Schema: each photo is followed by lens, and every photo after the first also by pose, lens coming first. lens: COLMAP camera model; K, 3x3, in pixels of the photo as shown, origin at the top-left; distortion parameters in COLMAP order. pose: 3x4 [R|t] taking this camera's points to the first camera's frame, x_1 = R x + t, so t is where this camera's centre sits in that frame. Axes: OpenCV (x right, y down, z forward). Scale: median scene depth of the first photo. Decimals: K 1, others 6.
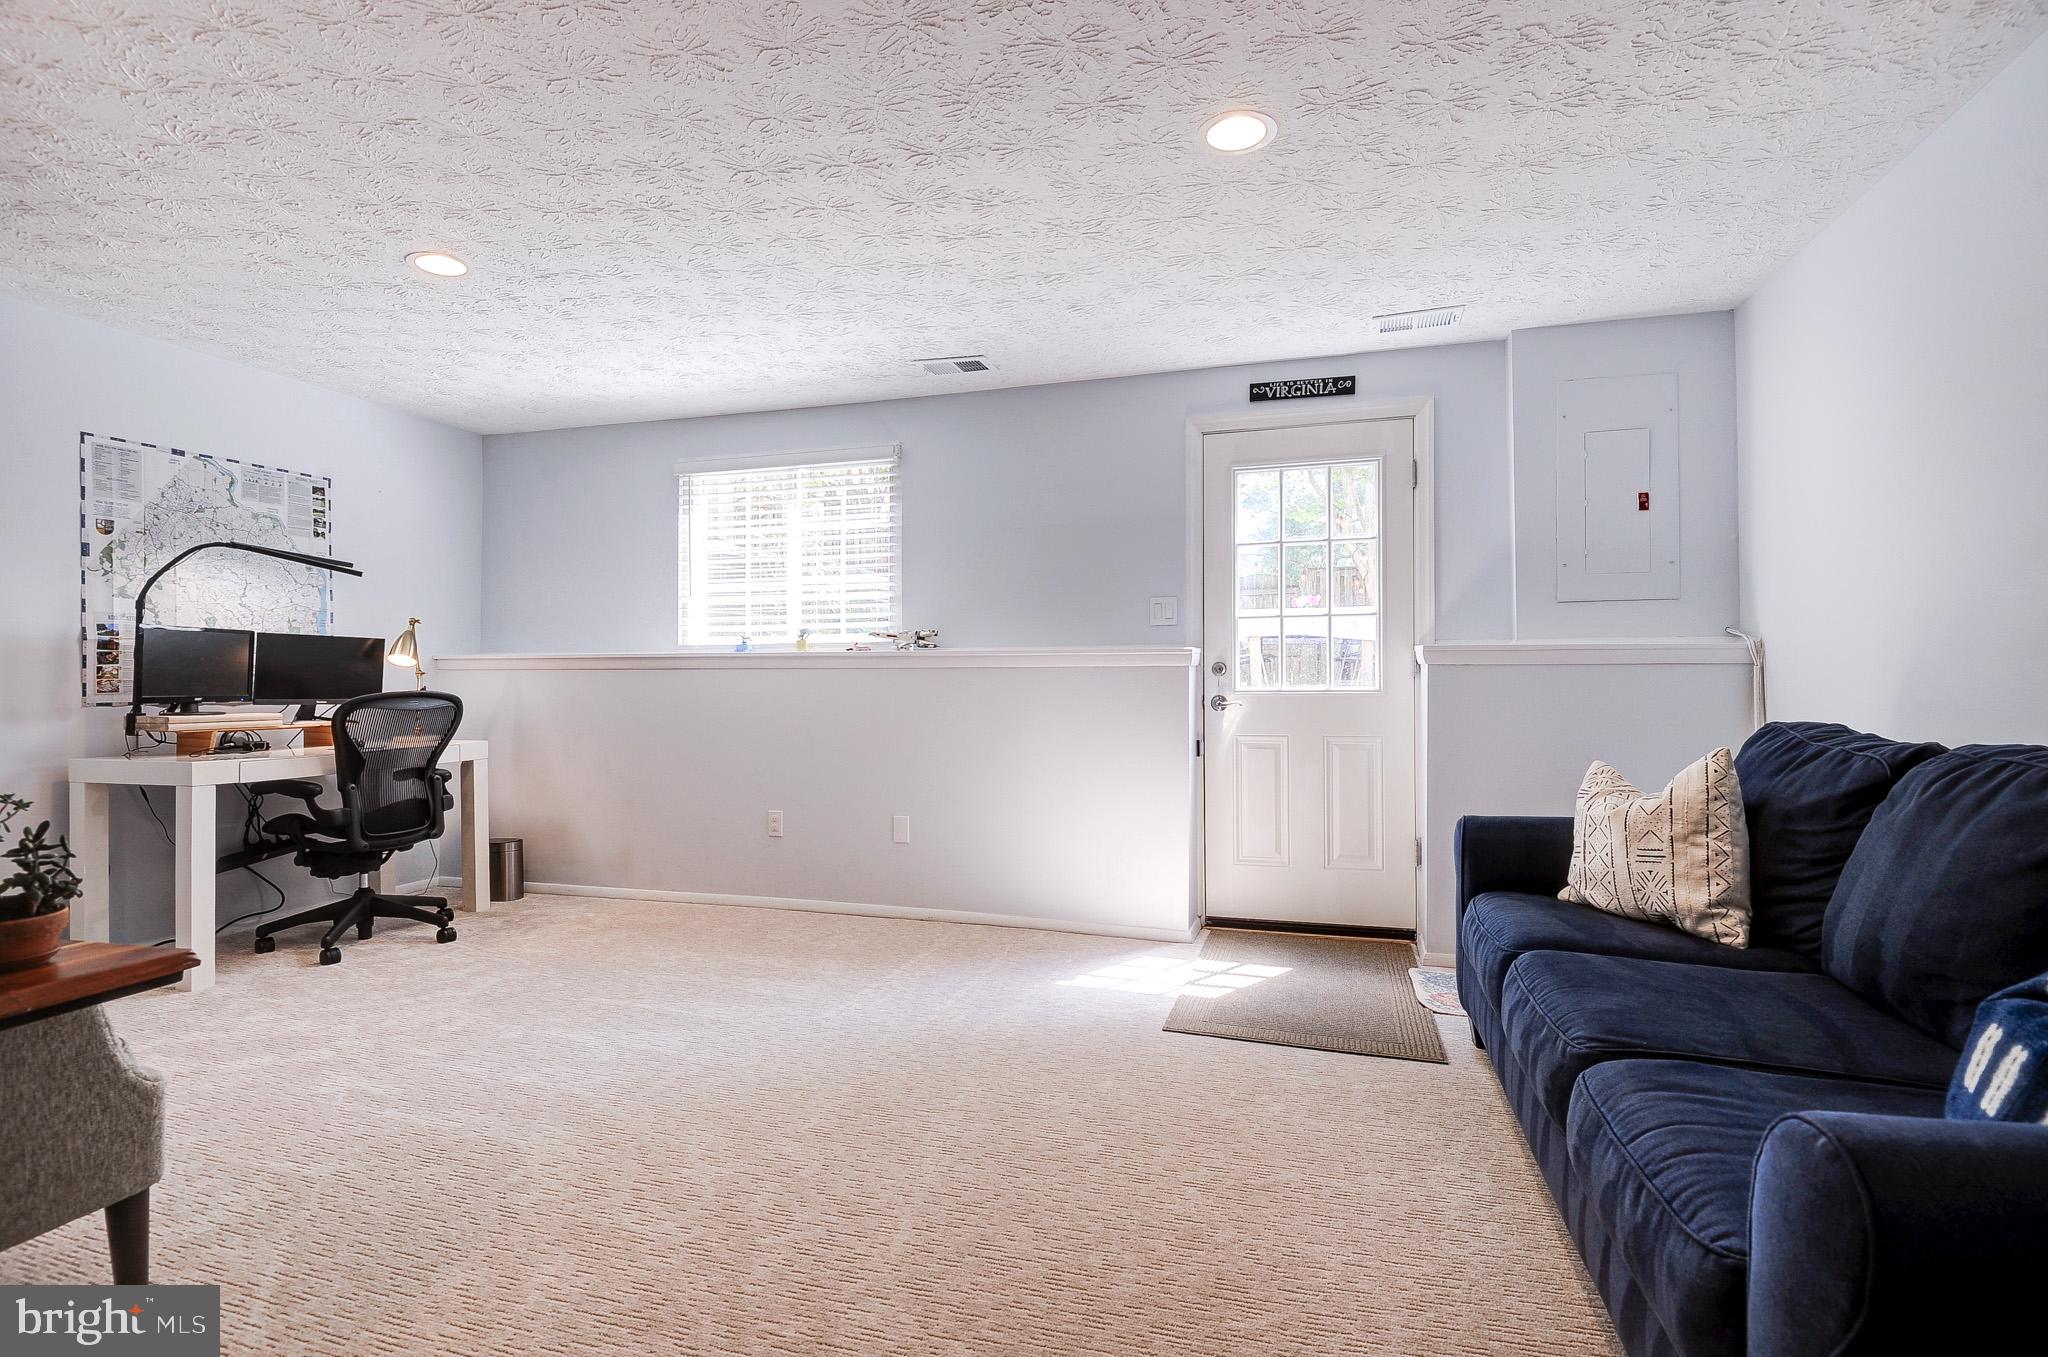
lens RADIAL K [[901.6, 0, 1024.0], [0, 901.6, 678.5], [0, 0, 1]] dist [-0.000418, -0.012603]
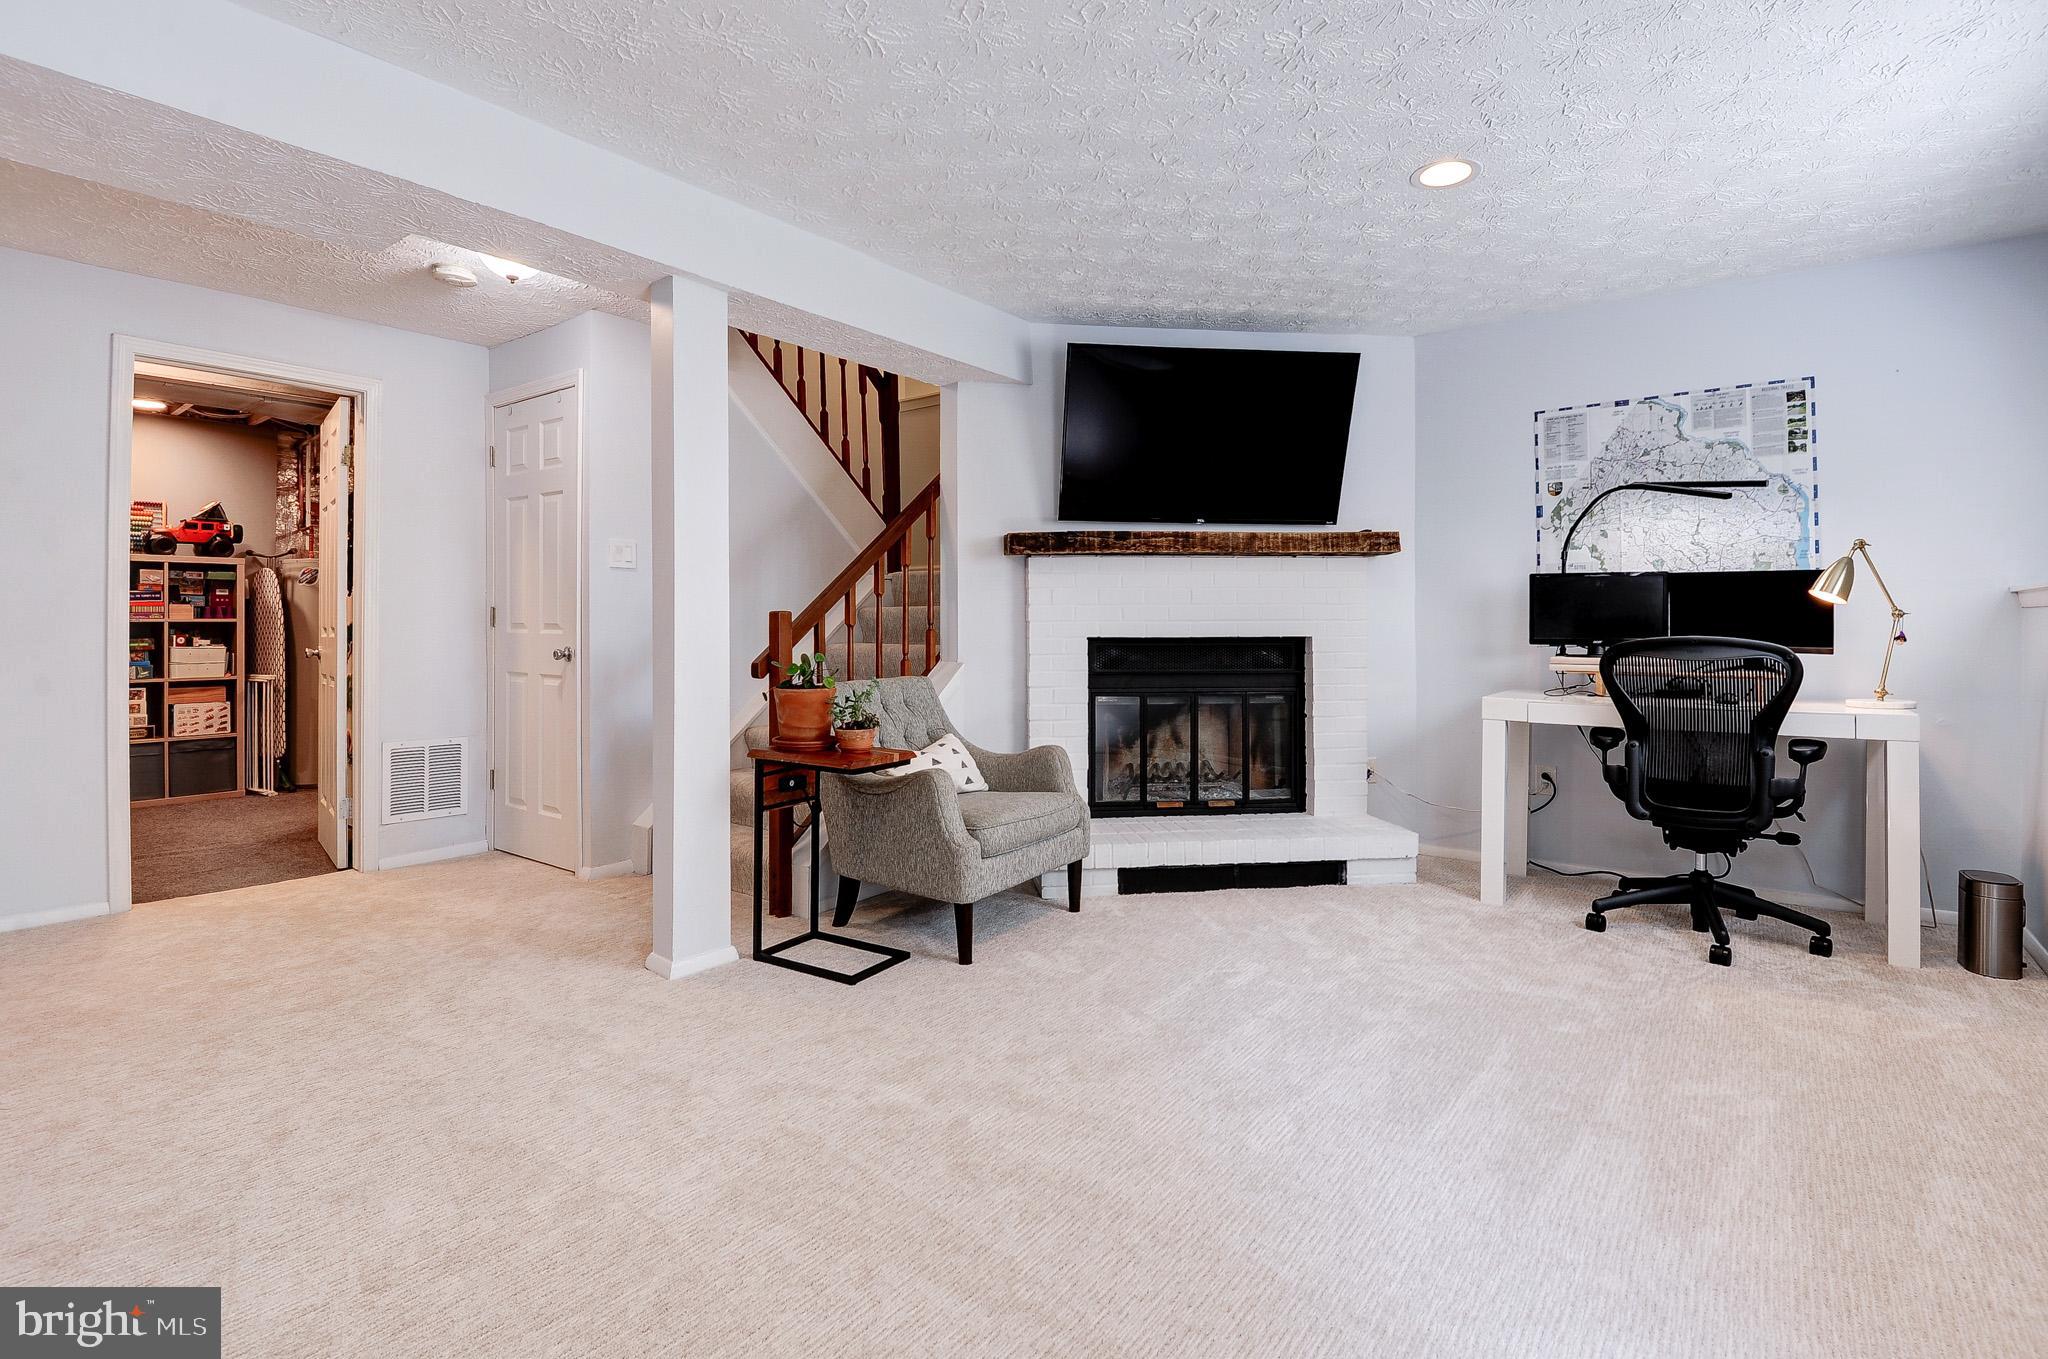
lens RADIAL K [[958.6, 0, 1026.4], [0, 958.6, 630.1], [0, 0, 1]] dist [-0.000117, -0.027114]
pose [[-0.341699, 0.003505, -0.939803, 0.326721], [0.002590, 0.999993, 0.002787, 0.004327], [0.939806, -0.001482, -0.341706, 0.732316]]
